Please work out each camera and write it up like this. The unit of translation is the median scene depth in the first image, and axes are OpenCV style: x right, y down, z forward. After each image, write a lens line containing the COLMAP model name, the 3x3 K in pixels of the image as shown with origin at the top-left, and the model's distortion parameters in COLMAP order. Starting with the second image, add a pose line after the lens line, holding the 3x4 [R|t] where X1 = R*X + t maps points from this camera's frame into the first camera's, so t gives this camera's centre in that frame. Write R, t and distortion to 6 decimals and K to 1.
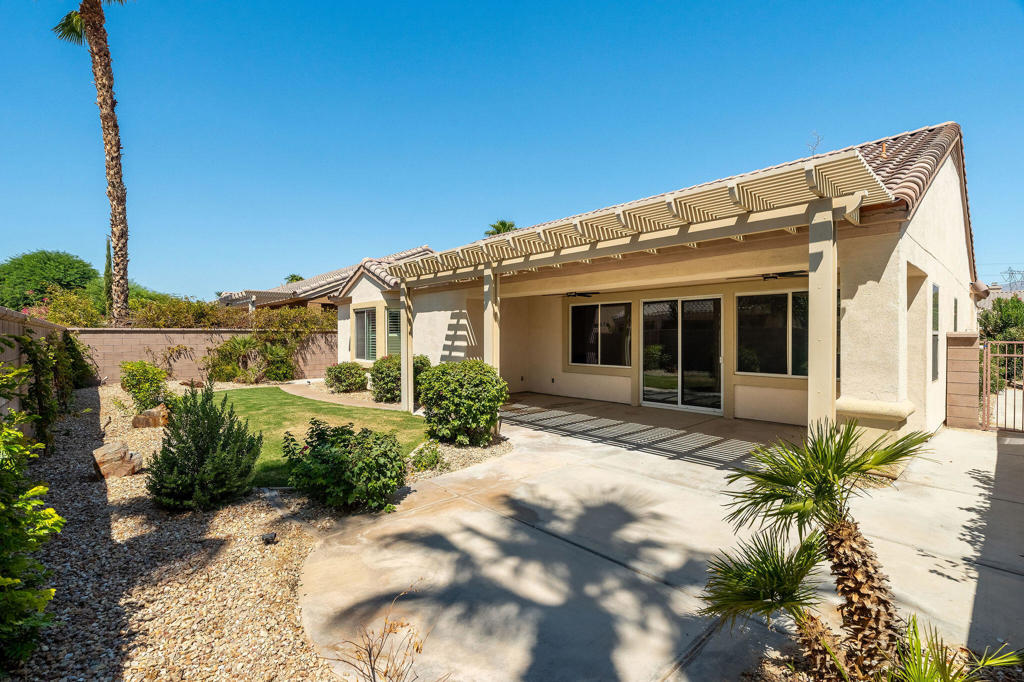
lens RADIAL K [[459.6, 0, 512.0], [0, 459.6, 341.0], [0, 0, 1]] dist [-0.003524, 0.000299]
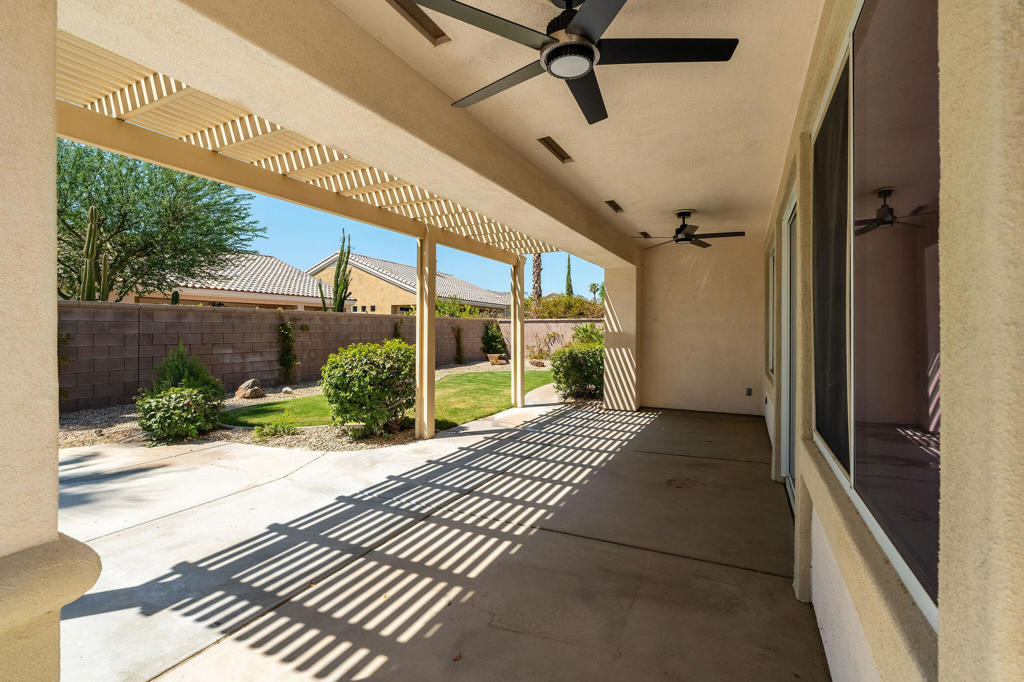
lens RADIAL K [[459.6, 0, 512.0], [0, 459.6, 341.0], [0, 0, 1]] dist [-0.003524, 0.000299]
pose [[0.352096, 0.023883, -0.935659, 0.534850], [-0.008171, 0.999715, 0.022444, 0.008110], [0.935928, -0.000257, 0.352191, 0.592608]]
